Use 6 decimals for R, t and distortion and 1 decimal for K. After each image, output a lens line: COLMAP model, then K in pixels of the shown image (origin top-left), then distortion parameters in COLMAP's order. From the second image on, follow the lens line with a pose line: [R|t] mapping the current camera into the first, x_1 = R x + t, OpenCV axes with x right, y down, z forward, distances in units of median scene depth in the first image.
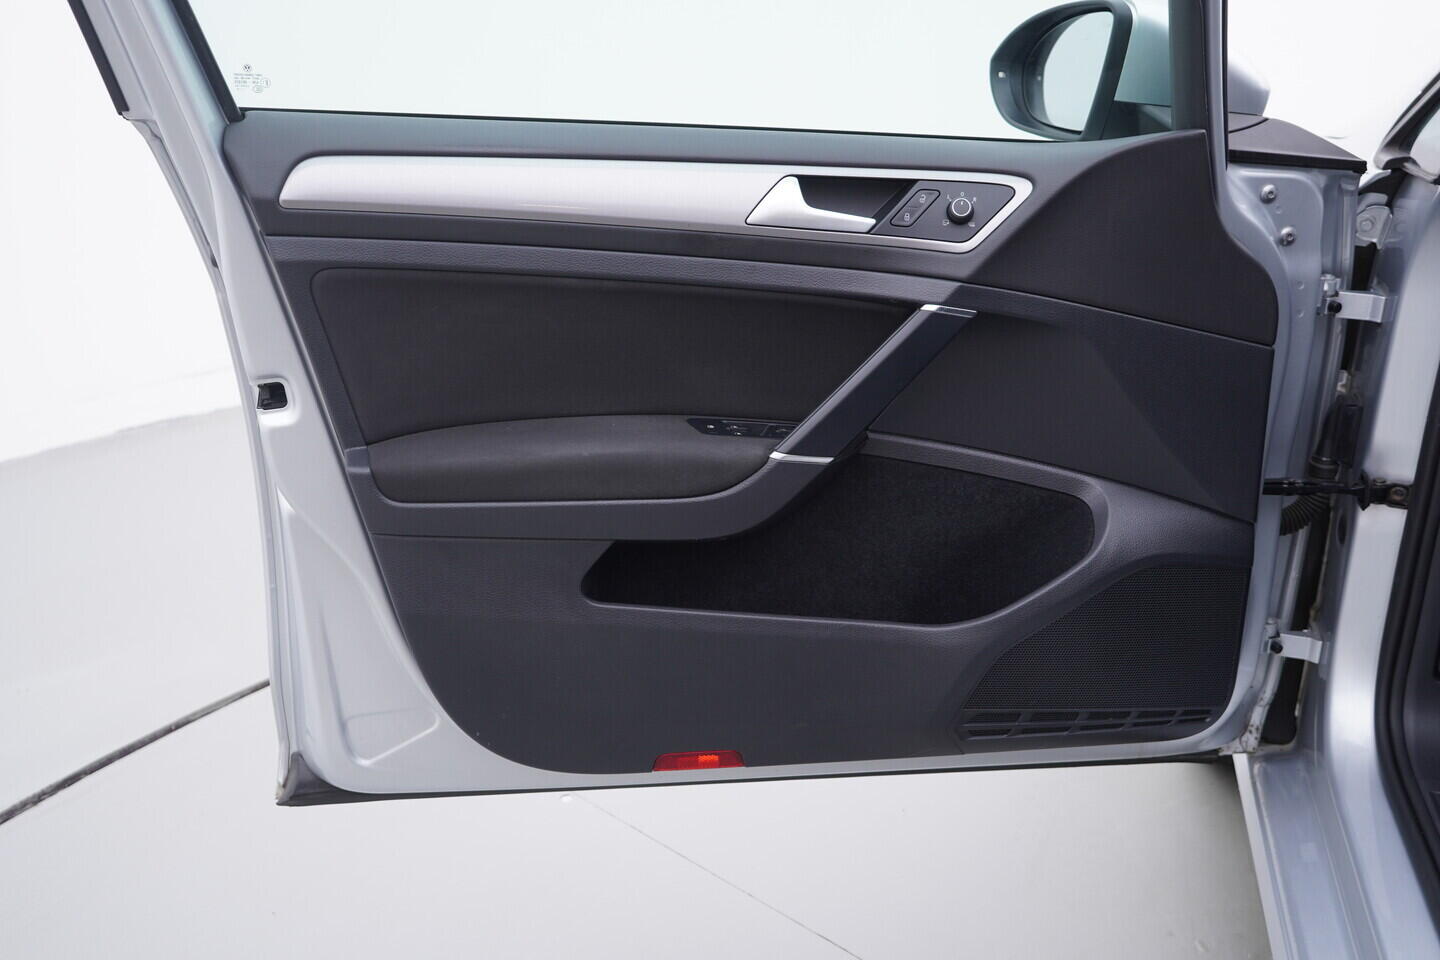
lens RADIAL K [[1555.2, 0, 720.0], [0, 1555.2, 480.0], [0, 0, 1]] dist [-0.026858, -0.012610]
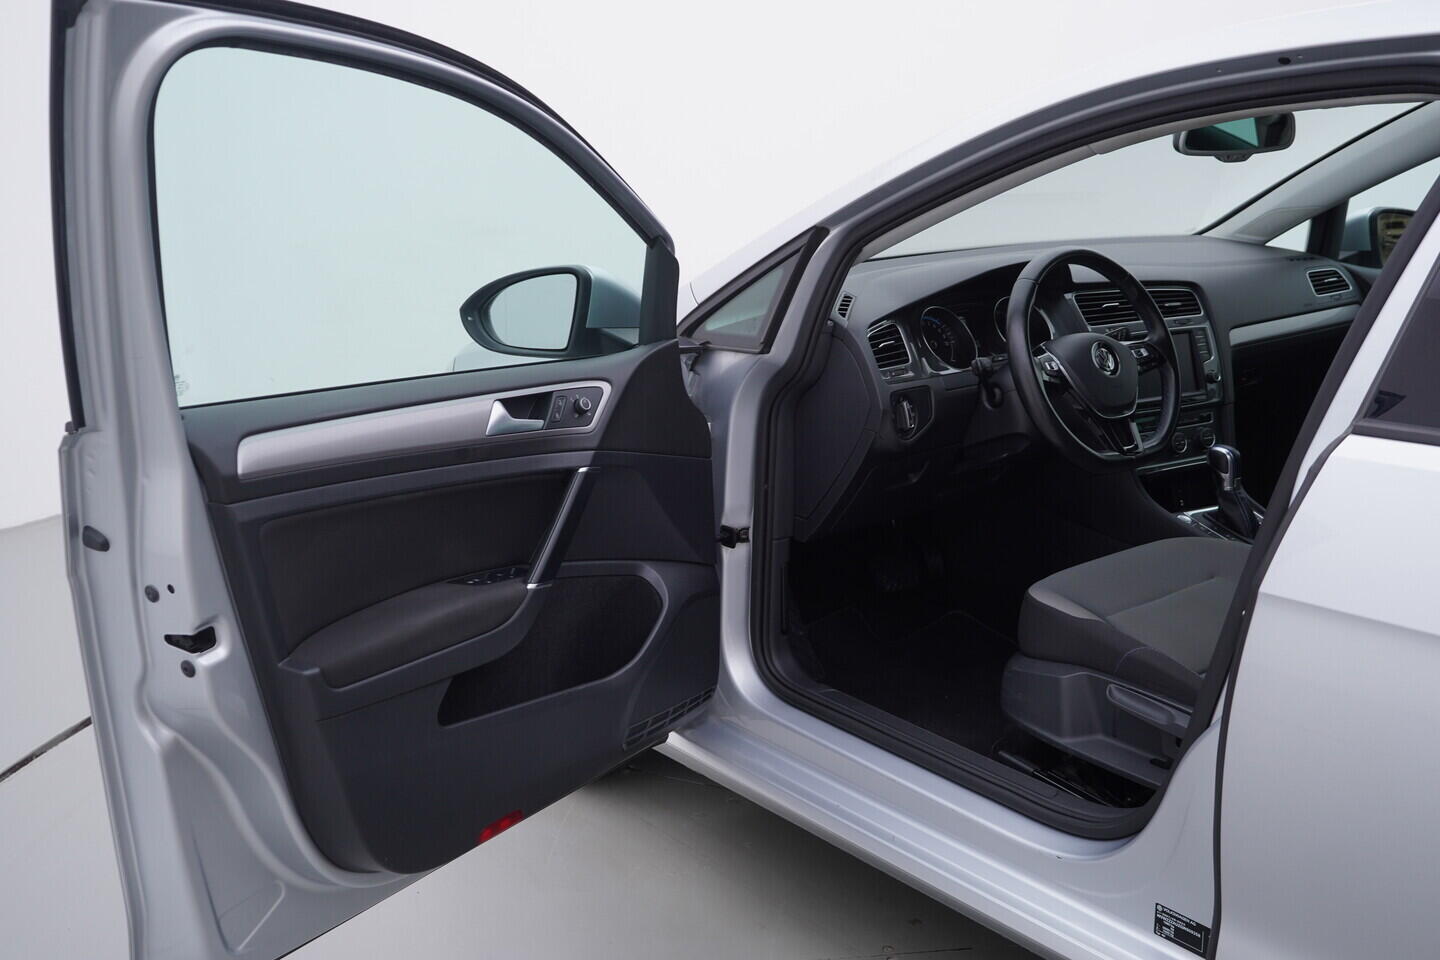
lens RADIAL K [[1555.2, 0, 720.0], [0, 1555.2, 480.0], [0, 0, 1]] dist [-0.026858, -0.012610]
pose [[0.588654, -0.175058, 0.789203, -0.995740], [0.270972, 0.962520, 0.011389, -0.080252], [-0.761617, 0.207148, 0.614026, -0.054892]]
